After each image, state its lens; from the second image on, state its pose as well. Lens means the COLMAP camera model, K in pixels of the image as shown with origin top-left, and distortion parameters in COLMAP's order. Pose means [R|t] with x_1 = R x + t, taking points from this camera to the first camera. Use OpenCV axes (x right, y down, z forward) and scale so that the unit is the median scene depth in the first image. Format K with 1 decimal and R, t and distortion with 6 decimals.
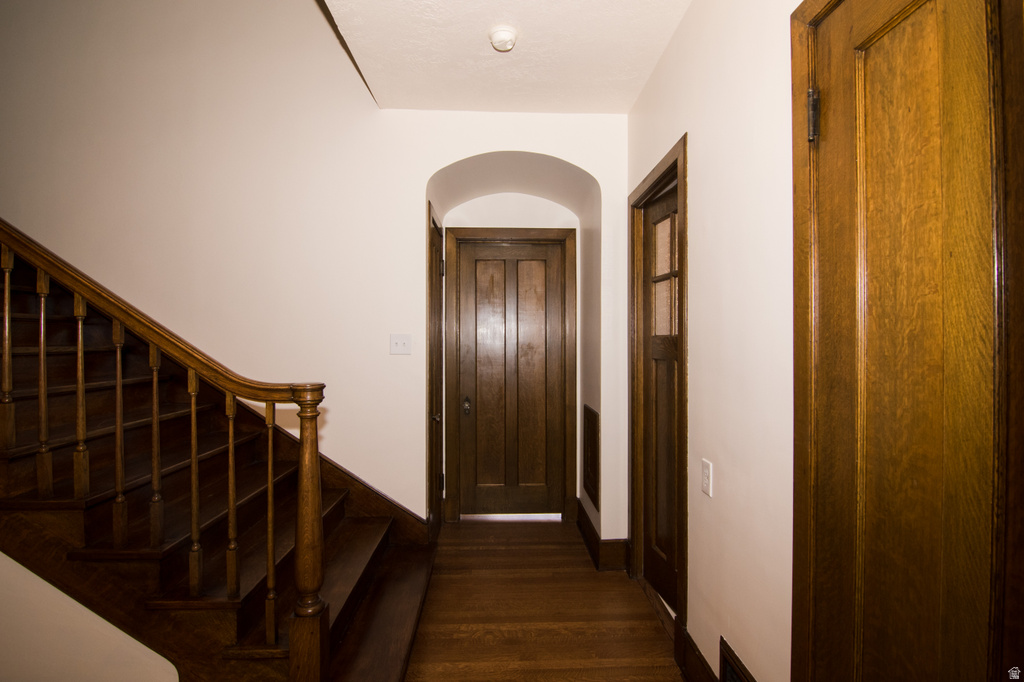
lens RADIAL K [[492.2, 0, 512.3], [0, 492.2, 338.3], [0, 0, 1]] dist [-0.016035, -0.005122]
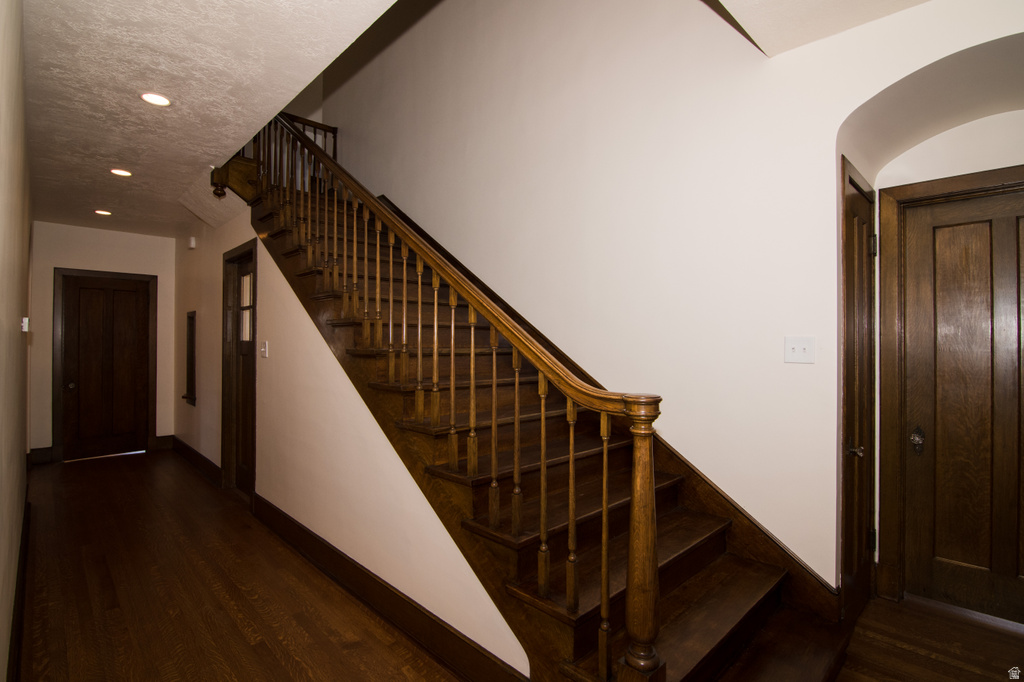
lens RADIAL K [[492.2, 0, 505.0], [0, 492.2, 339.5], [0, 0, 1]] dist [-0.016035, -0.005122]
pose [[0.671165, -0.002818, -0.741303, 0.054517], [-0.000743, 0.999990, -0.004474, -0.000280], [0.741308, 0.003554, 0.671156, 0.248736]]
